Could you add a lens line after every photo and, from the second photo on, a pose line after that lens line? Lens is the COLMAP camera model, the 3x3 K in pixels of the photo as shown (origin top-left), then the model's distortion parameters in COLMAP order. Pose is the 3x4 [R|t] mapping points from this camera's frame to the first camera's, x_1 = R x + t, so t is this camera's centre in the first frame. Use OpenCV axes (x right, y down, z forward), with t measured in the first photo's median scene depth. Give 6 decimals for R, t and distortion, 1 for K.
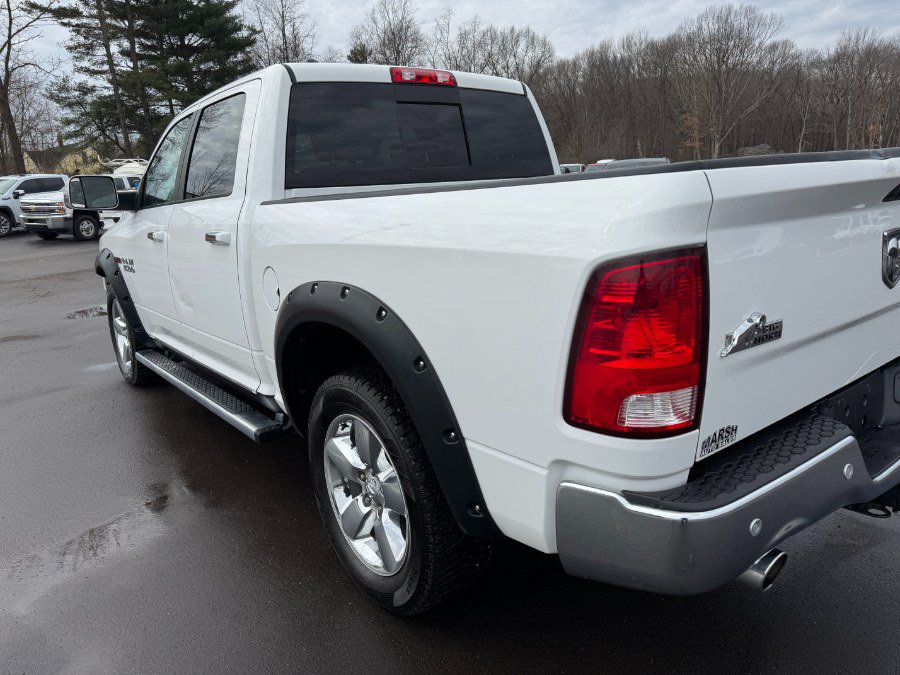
lens RADIAL K [[643.9, 0, 455.7], [0, 643.9, 331.1], [0, 0, 1]] dist [0.056882, -0.043718]
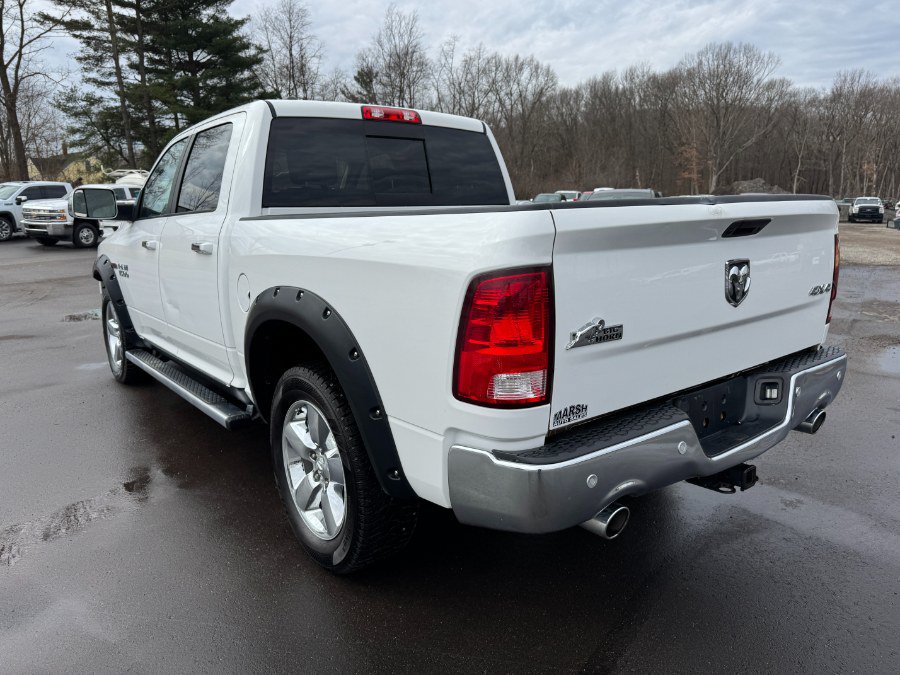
lens RADIAL K [[643.9, 0, 456.7], [0, 643.9, 329.4], [0, 0, 1]] dist [0.056882, -0.043718]
pose [[0.999312, 0.036231, 0.007920, 0.057359], [-0.035936, 0.998751, -0.034709, 0.017691], [-0.009168, 0.034400, 0.999366, -0.105191]]
